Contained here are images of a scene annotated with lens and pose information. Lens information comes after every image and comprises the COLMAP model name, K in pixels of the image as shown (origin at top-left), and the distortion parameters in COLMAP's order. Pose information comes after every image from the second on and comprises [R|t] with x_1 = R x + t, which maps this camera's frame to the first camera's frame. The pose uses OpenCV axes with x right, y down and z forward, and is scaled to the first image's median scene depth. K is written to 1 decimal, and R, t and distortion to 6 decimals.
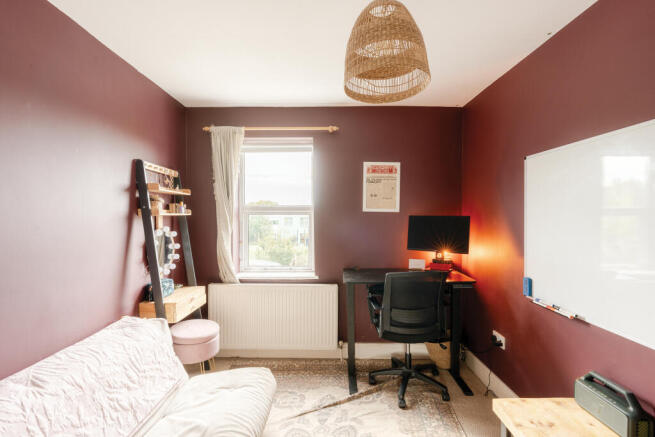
lens RADIAL K [[306.2, 0, 327.5], [0, 306.2, 218.5], [0, 0, 1]] dist [-0.001659, 0.001593]
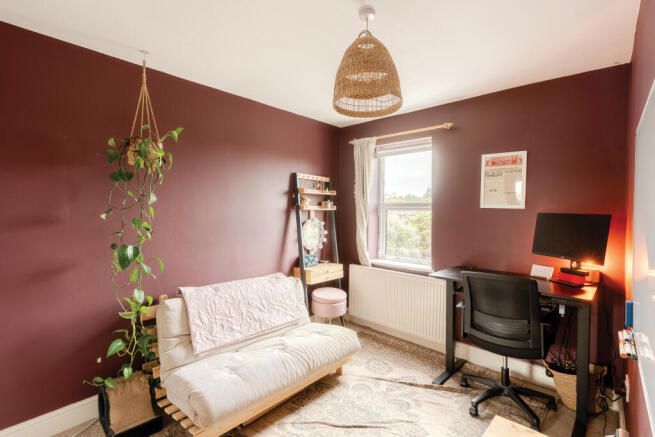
lens RADIAL K [[306.7, 0, 327.5], [0, 306.7, 218.5], [0, 0, 1]] dist [0.022882, 0.000138]
pose [[0.740328, 0.029076, -0.671617, 0.434185], [-0.021006, 0.999577, 0.020119, -0.000009], [0.671918, -0.000786, 0.740625, -0.013243]]
